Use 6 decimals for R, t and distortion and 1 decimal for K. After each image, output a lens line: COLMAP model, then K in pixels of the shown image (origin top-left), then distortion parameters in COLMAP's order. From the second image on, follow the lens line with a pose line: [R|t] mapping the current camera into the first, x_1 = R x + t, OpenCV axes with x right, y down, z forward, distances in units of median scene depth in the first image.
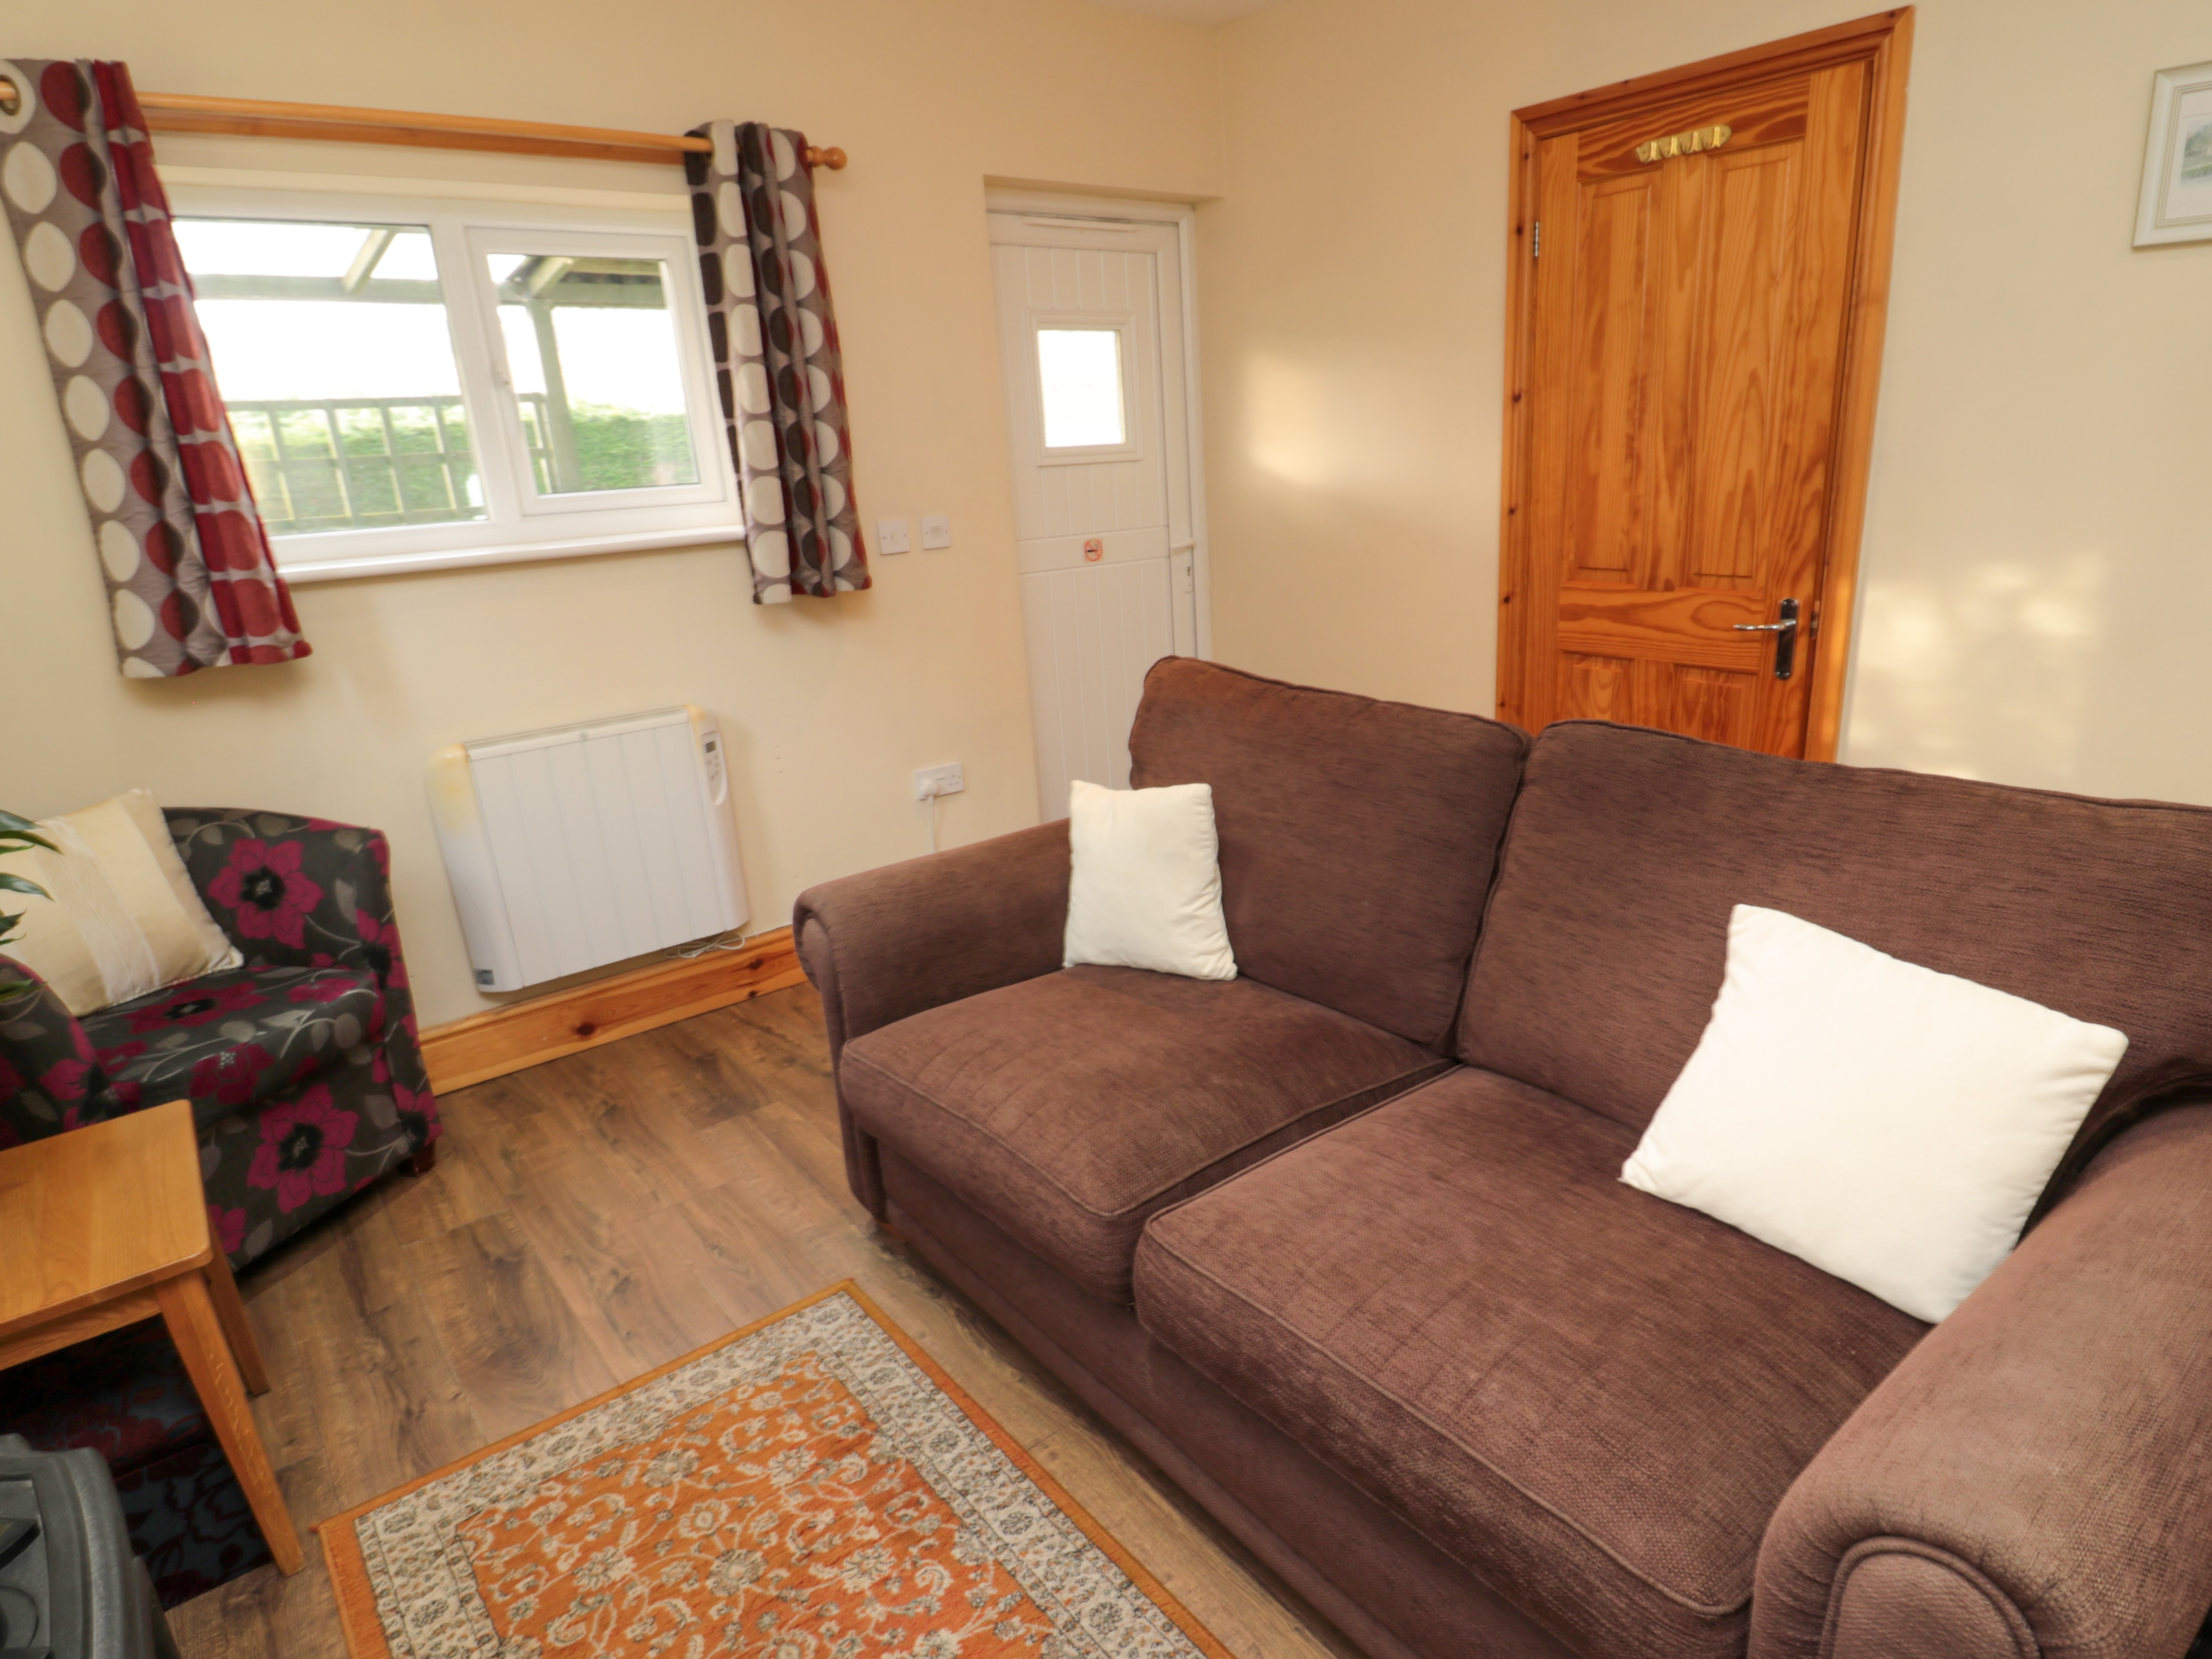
lens RADIAL K [[1265.4, 0, 1163.4], [0, 1265.4, 857.5], [0, 0, 1]] dist [-0.007228, -0.007585]
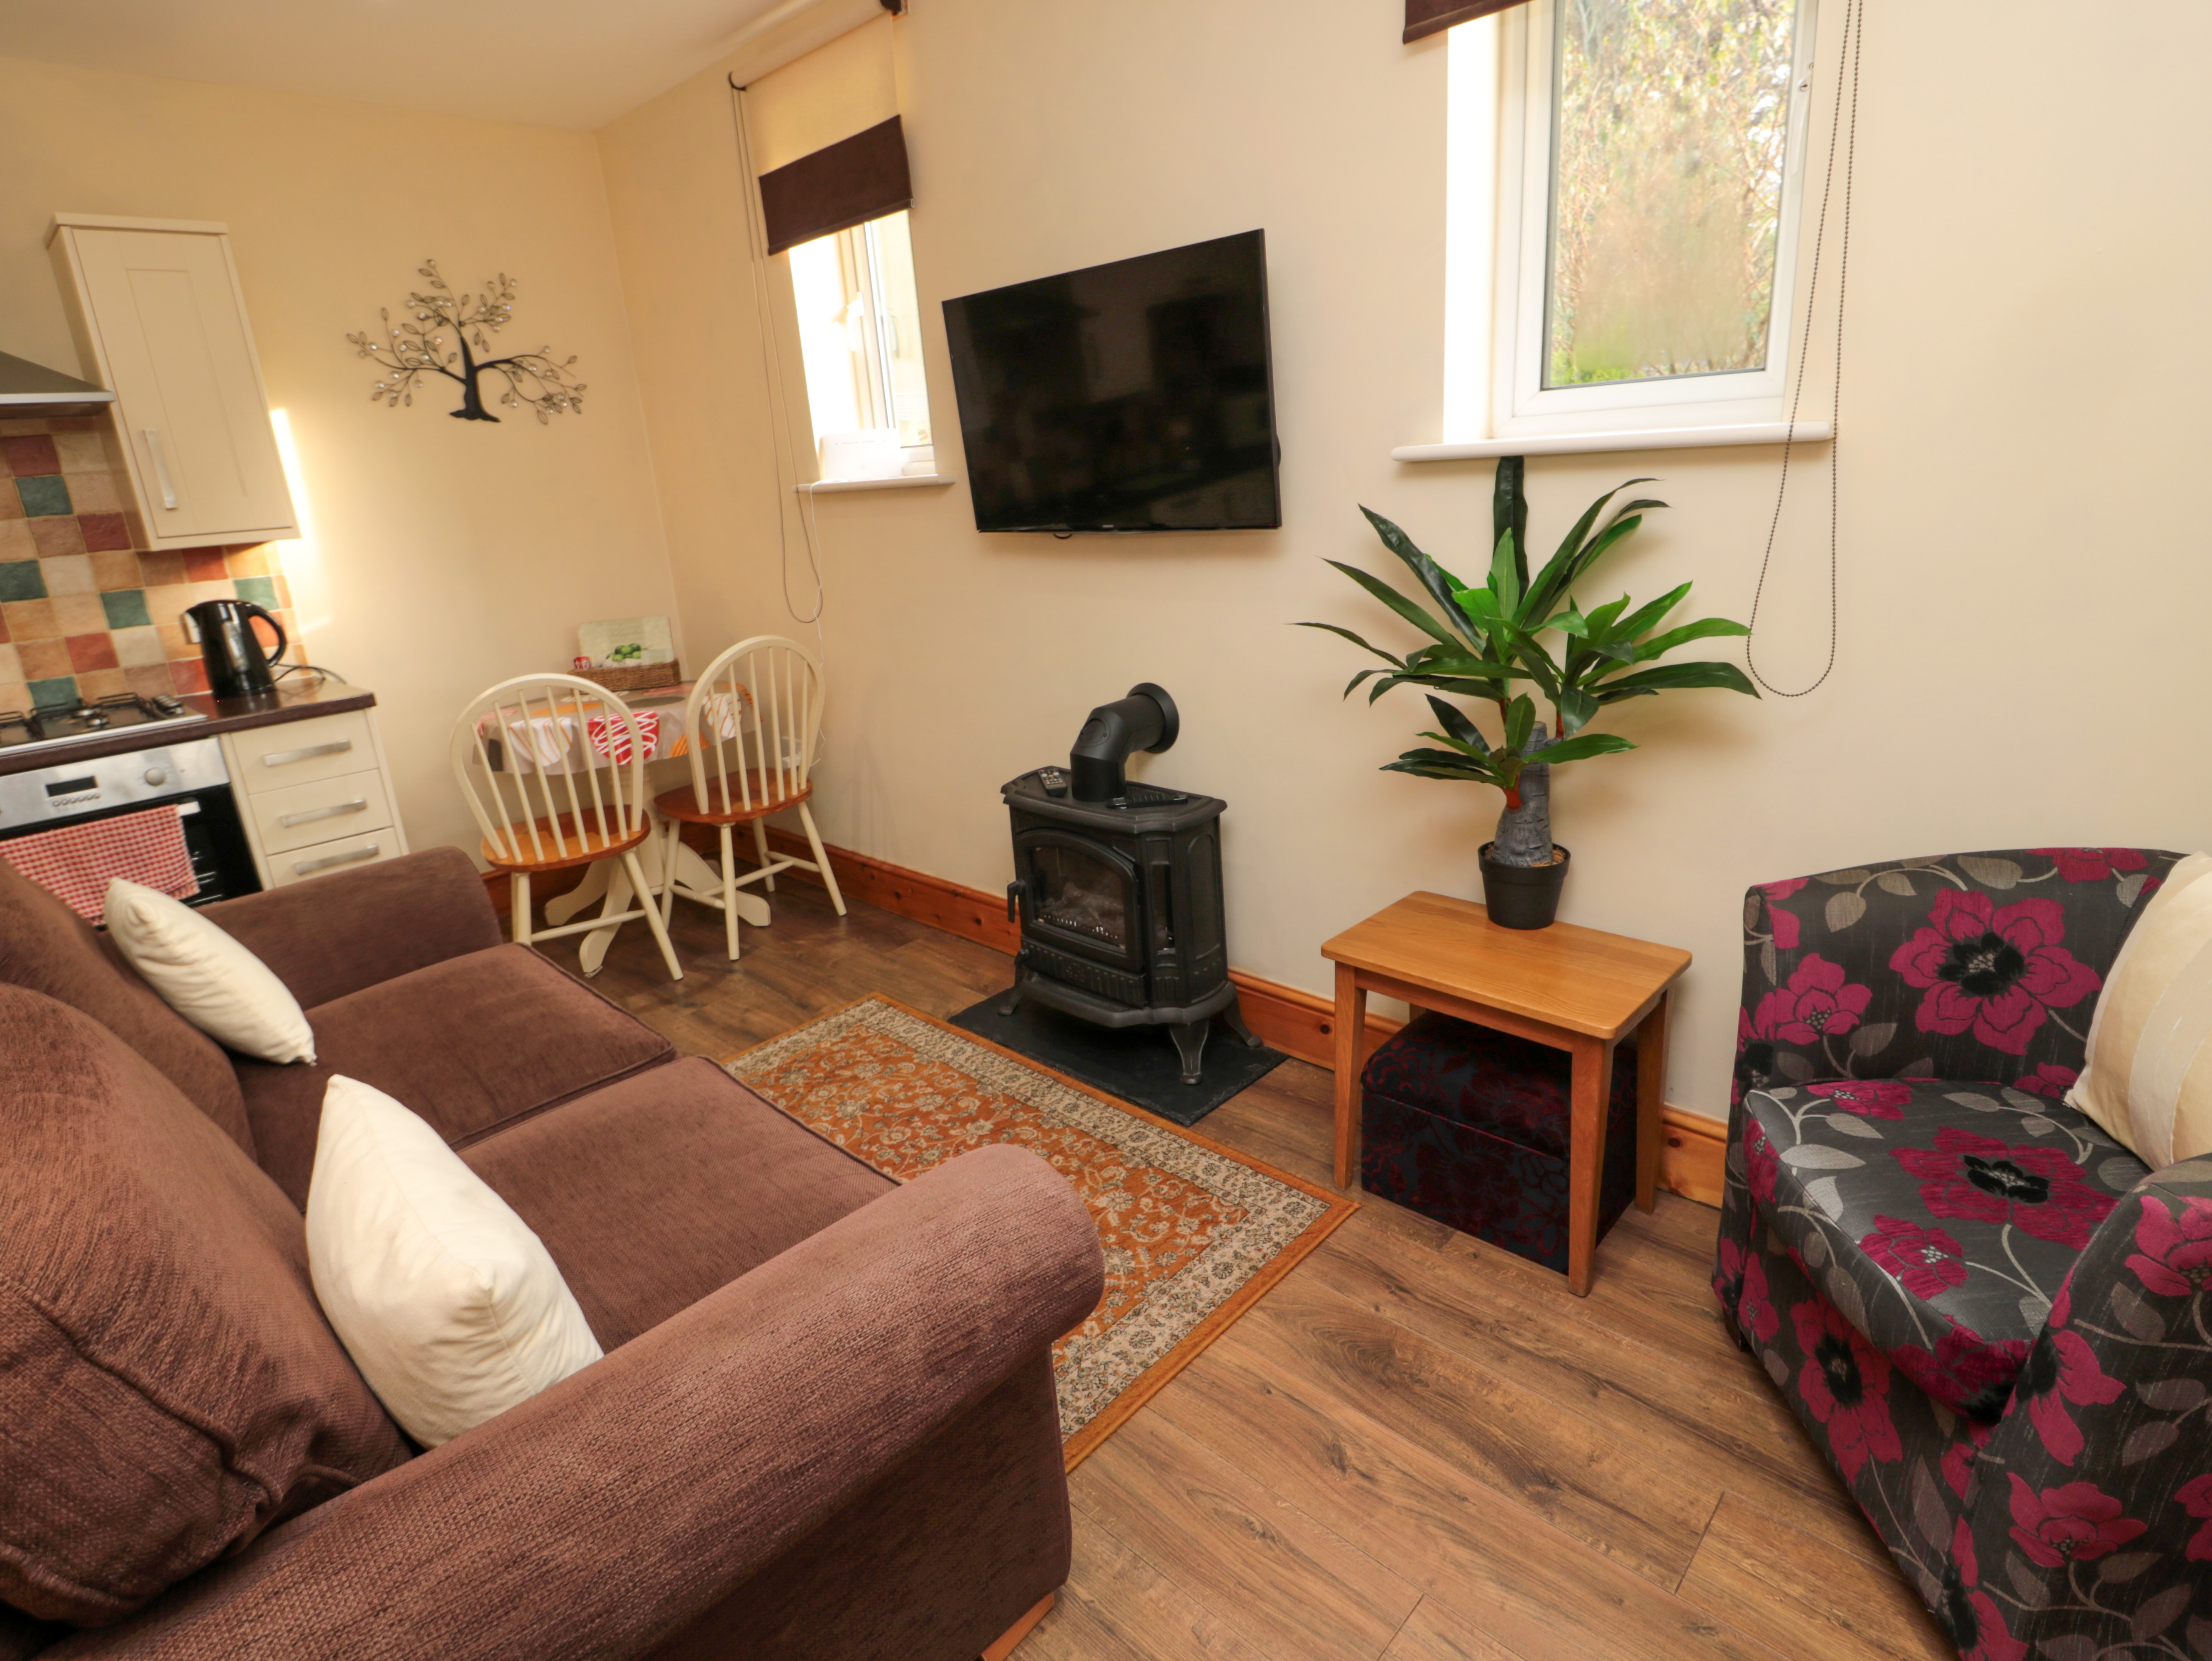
lens RADIAL K [[1146.8, 0, 1108.7], [0, 1146.8, 825.3], [0, 0, 1]] dist [-0.002166, -0.012122]
pose [[-0.985317, 0.148845, -0.083644, -0.287372], [0.071451, 0.804406, 0.589767, -0.424070], [0.155068, 0.575131, -0.803230, 1.340173]]
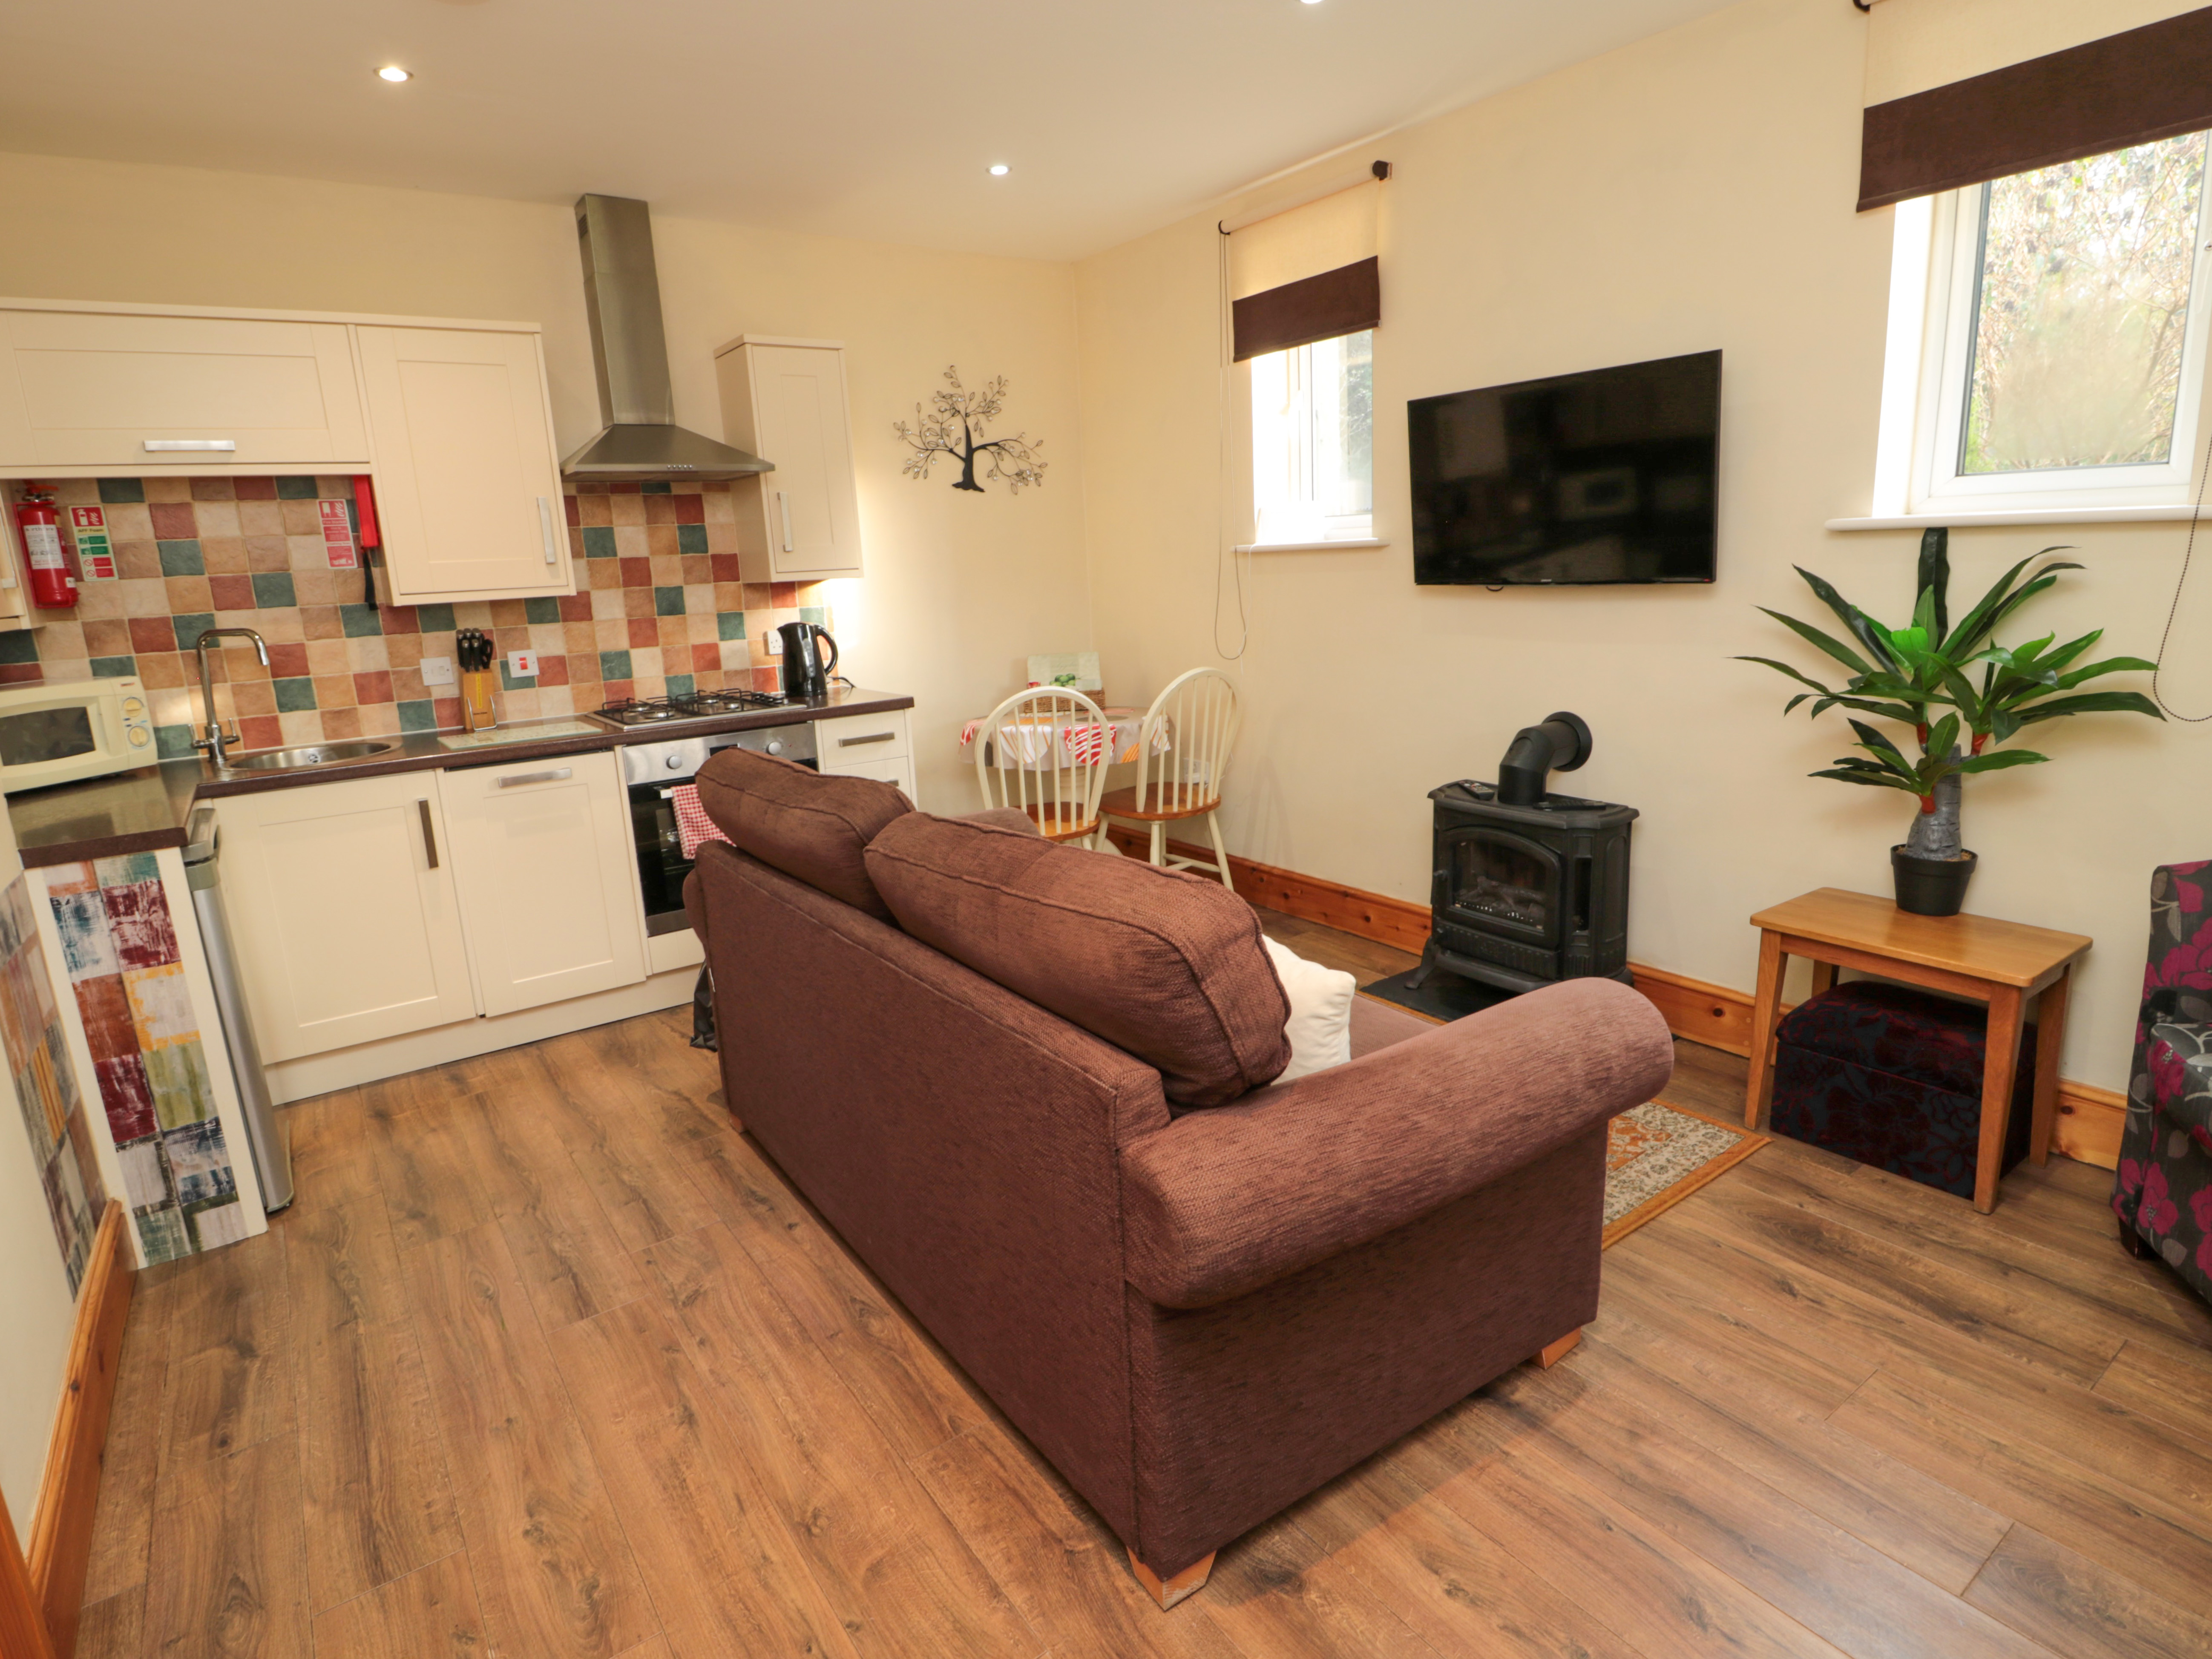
lens RADIAL K [[1184.5, 0, 1098.1], [0, 1184.5, 824.5], [0, 0, 1]] dist [-0.002399, -0.013124]
pose [[-0.992671, 0.081677, 0.089066, 0.010466], [0.116055, 0.849797, 0.514175, -0.541038], [-0.033692, 0.520743, -0.853048, 1.652389]]
